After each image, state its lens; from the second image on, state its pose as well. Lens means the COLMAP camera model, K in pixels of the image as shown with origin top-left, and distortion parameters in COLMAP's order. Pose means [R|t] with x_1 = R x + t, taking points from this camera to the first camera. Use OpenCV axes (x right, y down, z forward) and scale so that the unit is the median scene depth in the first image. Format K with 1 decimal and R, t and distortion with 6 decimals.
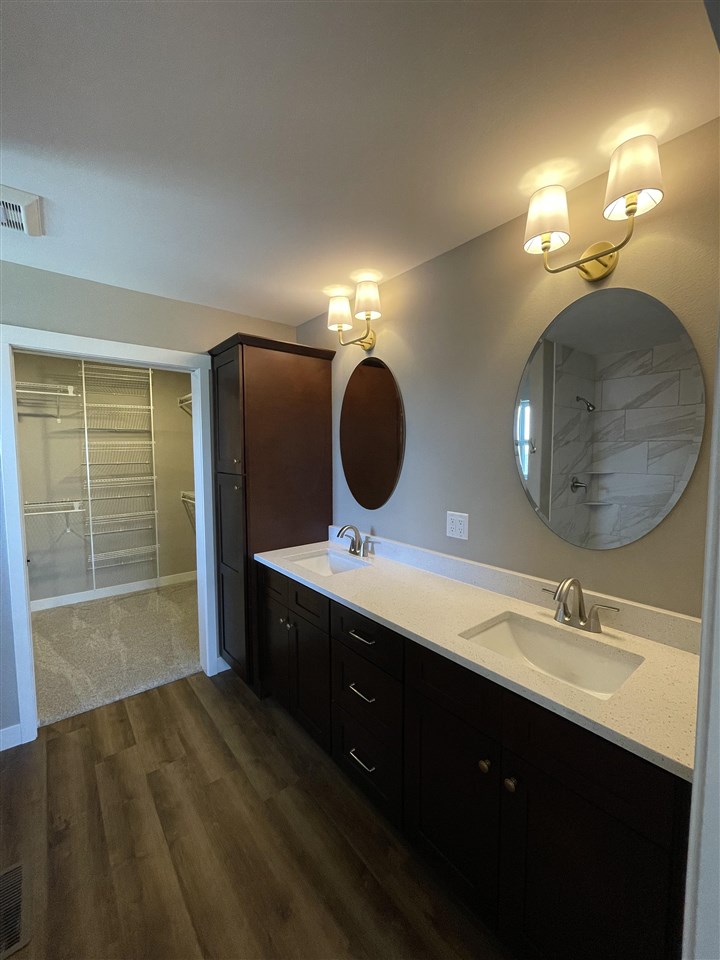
lens RADIAL K [[386.8, 0, 357.8], [0, 386.8, 478.6], [0, 0, 1]] dist [-0.008061, 0.000630]
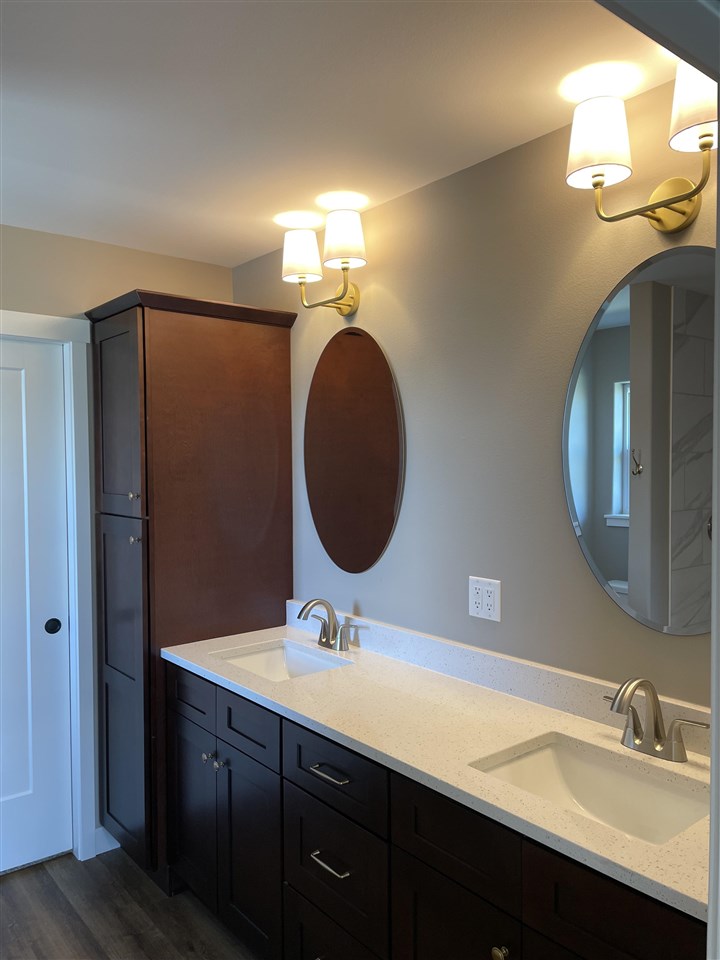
lens RADIAL K [[727.7, 0, 364.9], [0, 727.7, 488.0], [0, 0, 1]] dist [0.067078, -0.087943]
pose [[0.999928, -0.003888, 0.011394, 0.042400], [0.004231, 0.999536, -0.030178, -0.021458], [-0.011272, 0.030225, 0.999480, -0.172308]]
